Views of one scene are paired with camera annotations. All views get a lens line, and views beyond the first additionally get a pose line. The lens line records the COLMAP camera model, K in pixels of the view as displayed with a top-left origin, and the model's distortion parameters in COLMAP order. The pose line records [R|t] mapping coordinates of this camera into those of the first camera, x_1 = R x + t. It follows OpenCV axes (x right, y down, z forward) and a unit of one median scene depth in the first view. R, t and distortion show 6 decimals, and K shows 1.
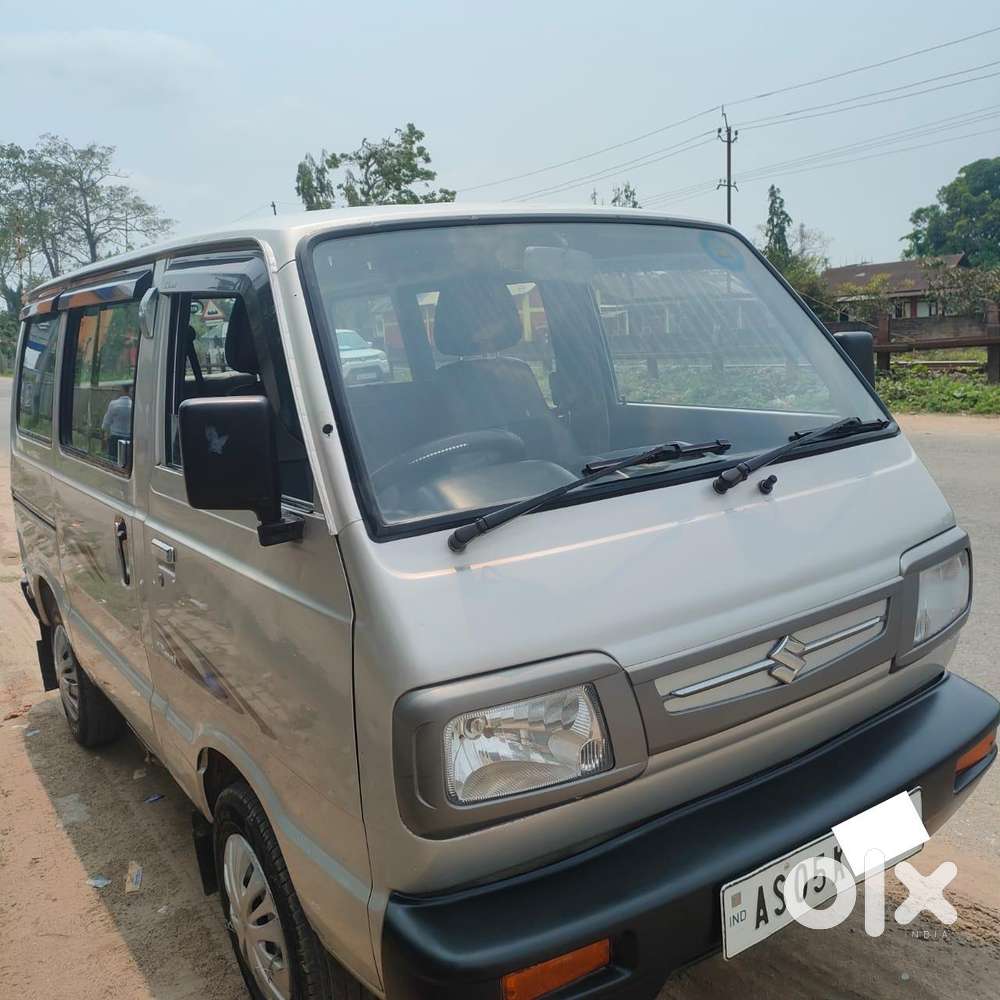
lens RADIAL K [[969.6, 0, 500.0], [0, 969.6, 500.0], [0, 0, 1]] dist [0.087348, -0.129322]
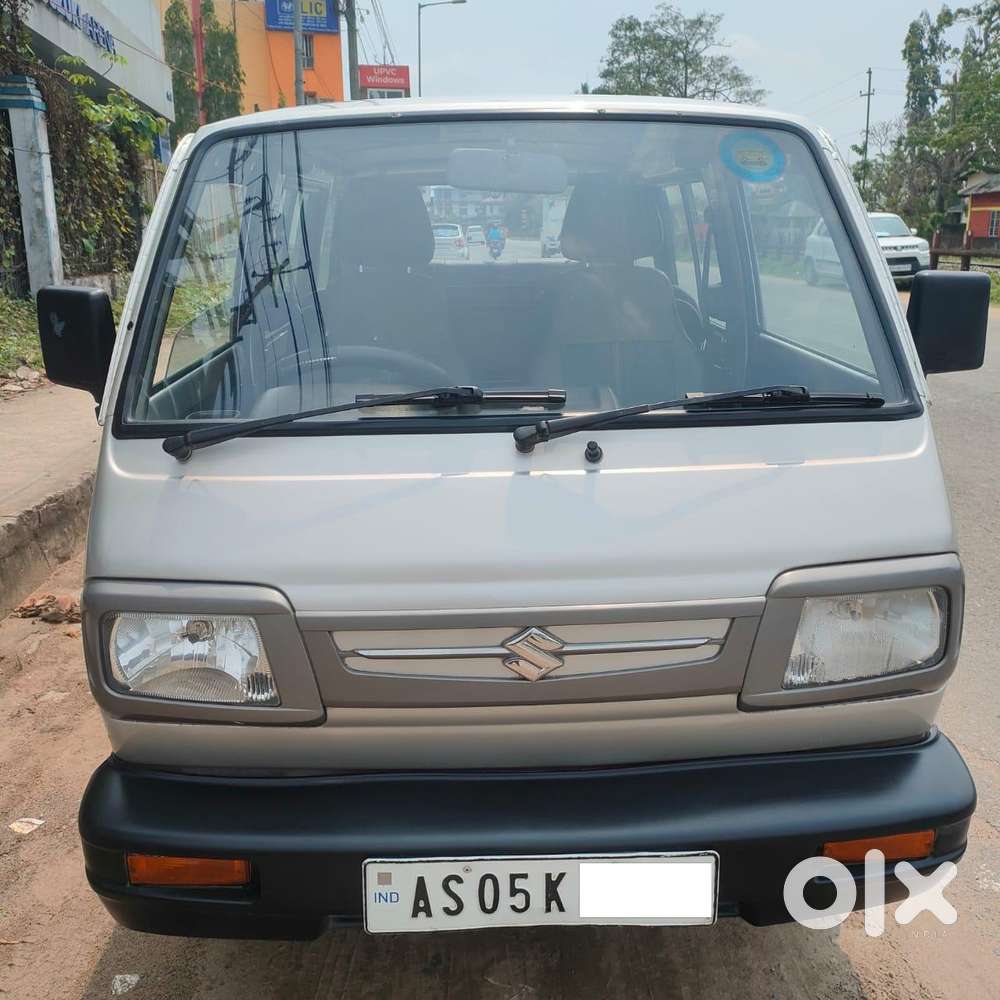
lens RADIAL K [[963.0, 0, 500.0], [0, 963.0, 500.0], [0, 0, 1]] dist [0.074673, -0.075869]
pose [[0.847592, 0.199155, -0.491860, 0.608050], [-0.139111, 0.977877, 0.156223, -0.091663], [0.512090, -0.063990, 0.856545, 0.237832]]
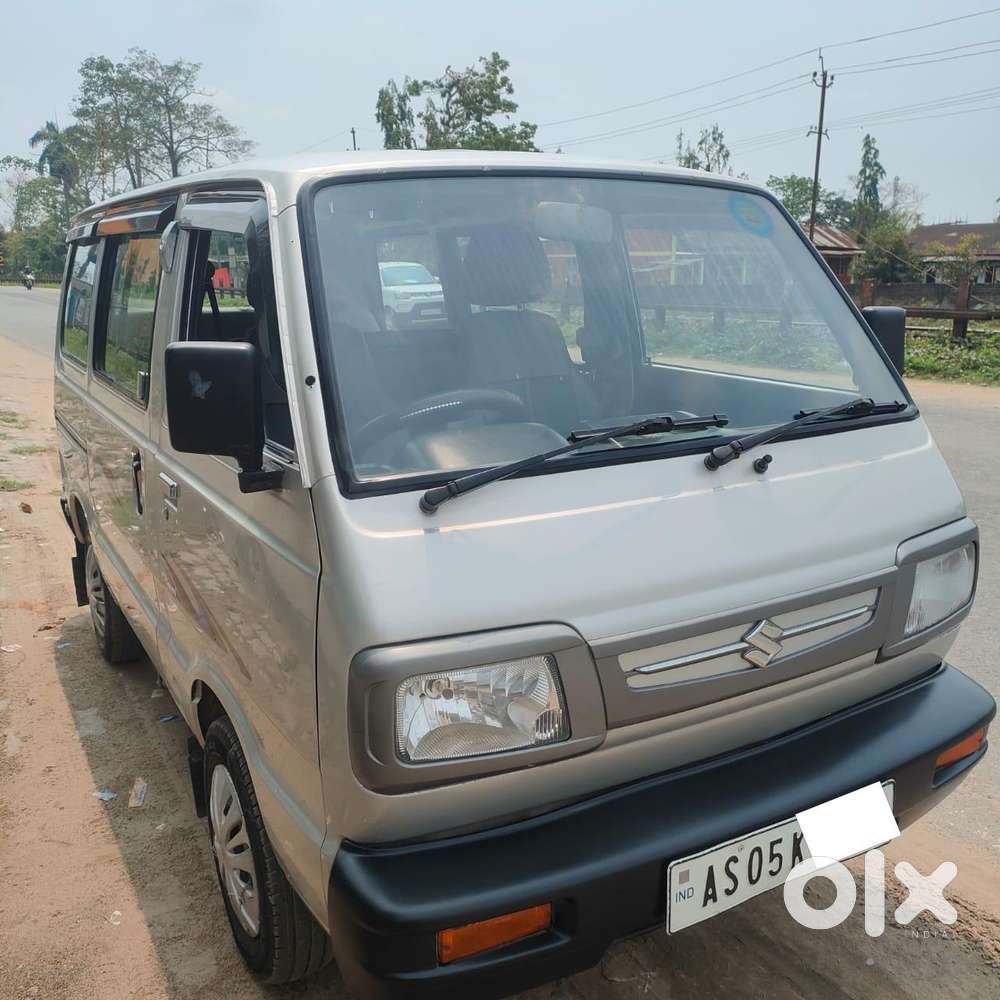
lens RADIAL K [[971.0, 0, 500.0], [0, 971.0, 500.0], [0, 0, 1]] dist [0.070809, -0.112543]
pose [[0.995818, 0.070351, -0.058281, 0.070951], [-0.066751, 0.995868, 0.061572, -0.021894], [0.062372, -0.057425, 0.996400, 0.010129]]
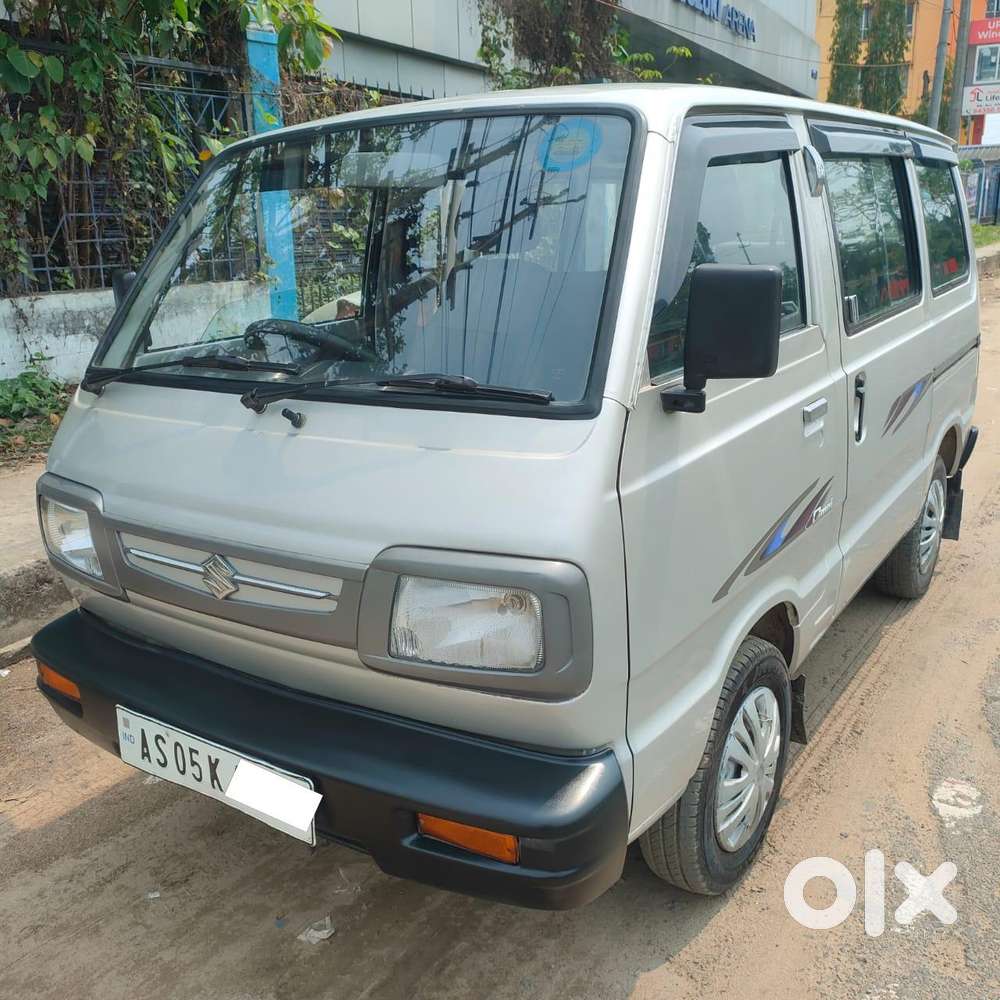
lens RADIAL K [[977.3, 0, 500.0], [0, 977.3, 500.0], [0, 0, 1]] dist [0.056769, -0.095167]
pose [[0.376467, 0.305713, -0.874535, 1.198860], [-0.153338, 0.951526, 0.266618, -0.223460], [0.913652, 0.033726, 0.405095, 0.775360]]
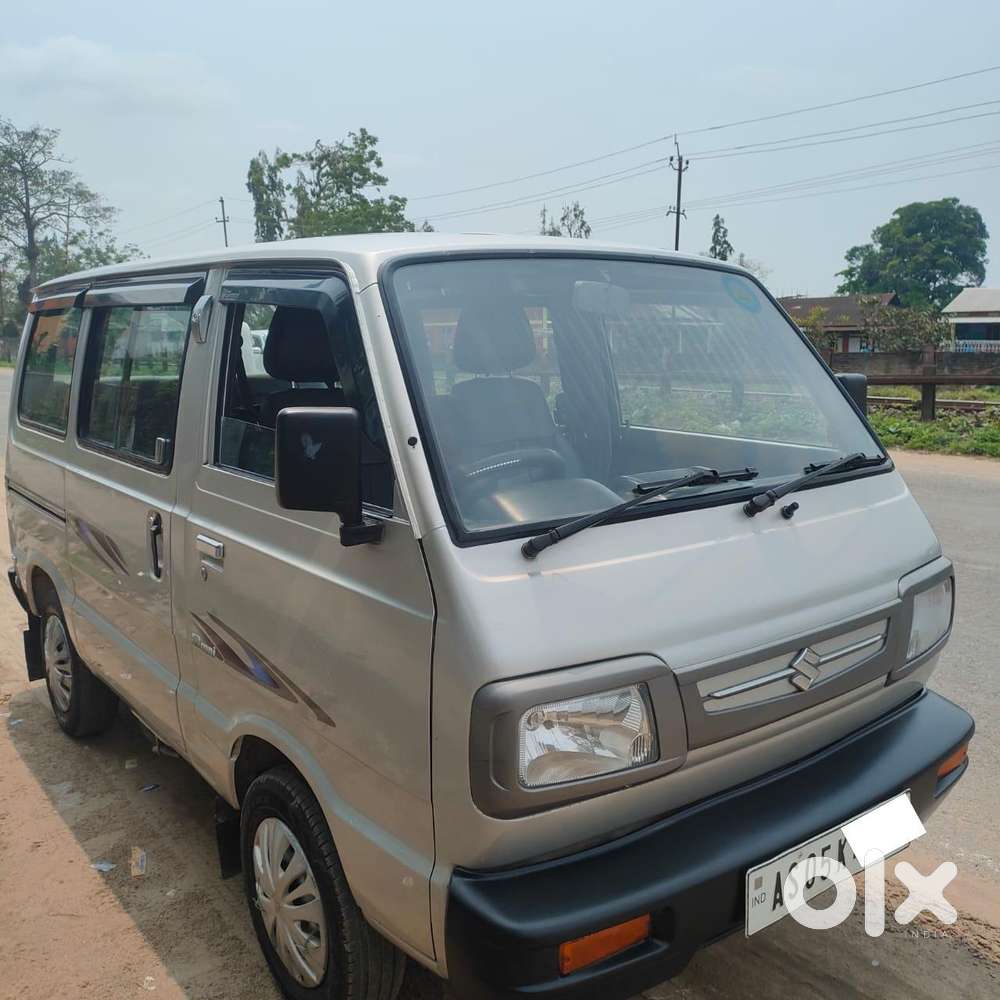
lens RADIAL K [[971.0, 0, 500.0], [0, 971.0, 500.0], [0, 0, 1]] dist [0.070809, -0.112543]
pose [[0.996730, 0.047573, 0.065311, -0.121760], [-0.046834, 0.998821, -0.012809, 0.001592], [-0.065844, 0.009708, 0.997783, -0.078395]]
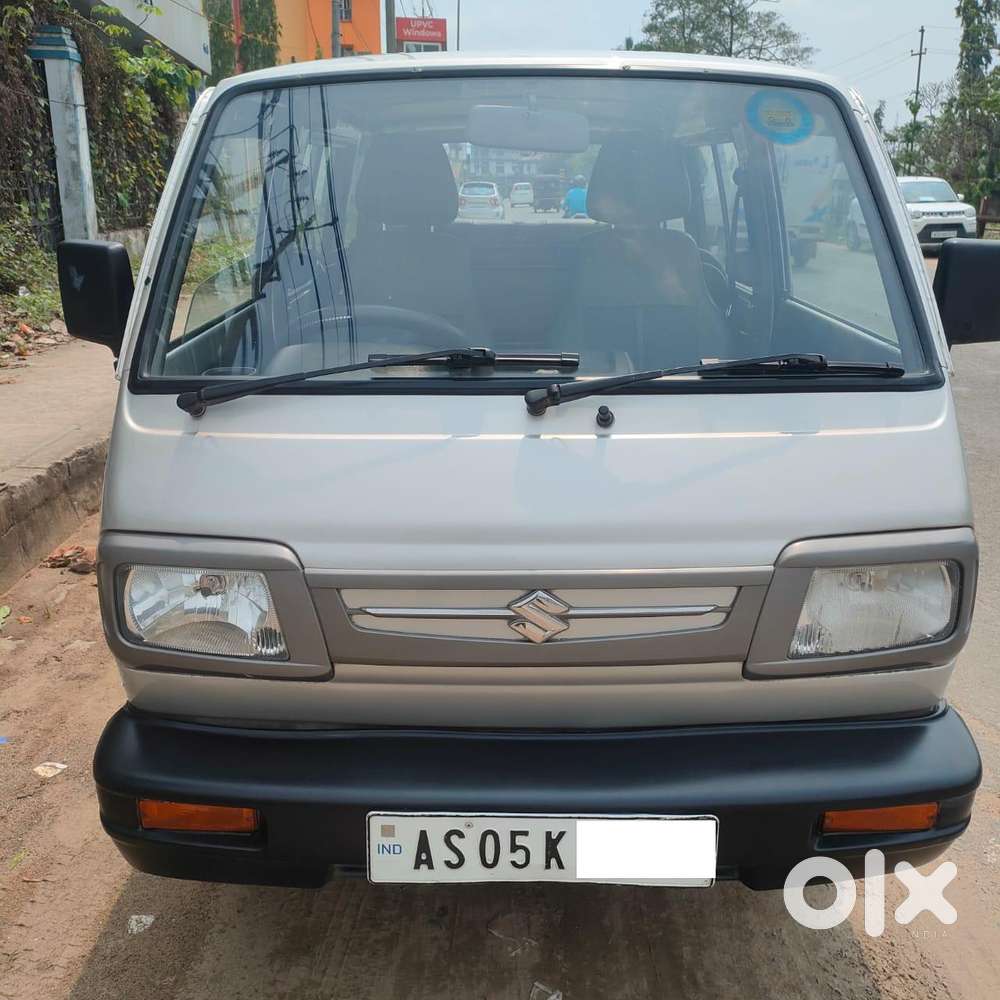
lens RADIAL K [[963.0, 0, 500.0], [0, 963.0, 500.0], [0, 0, 1]] dist [0.074673, -0.075869]
pose [[0.827250, 0.237945, -0.508959, 0.622548], [-0.156540, 0.967633, 0.197946, -0.094092], [0.539586, -0.084078, 0.837722, 0.245746]]
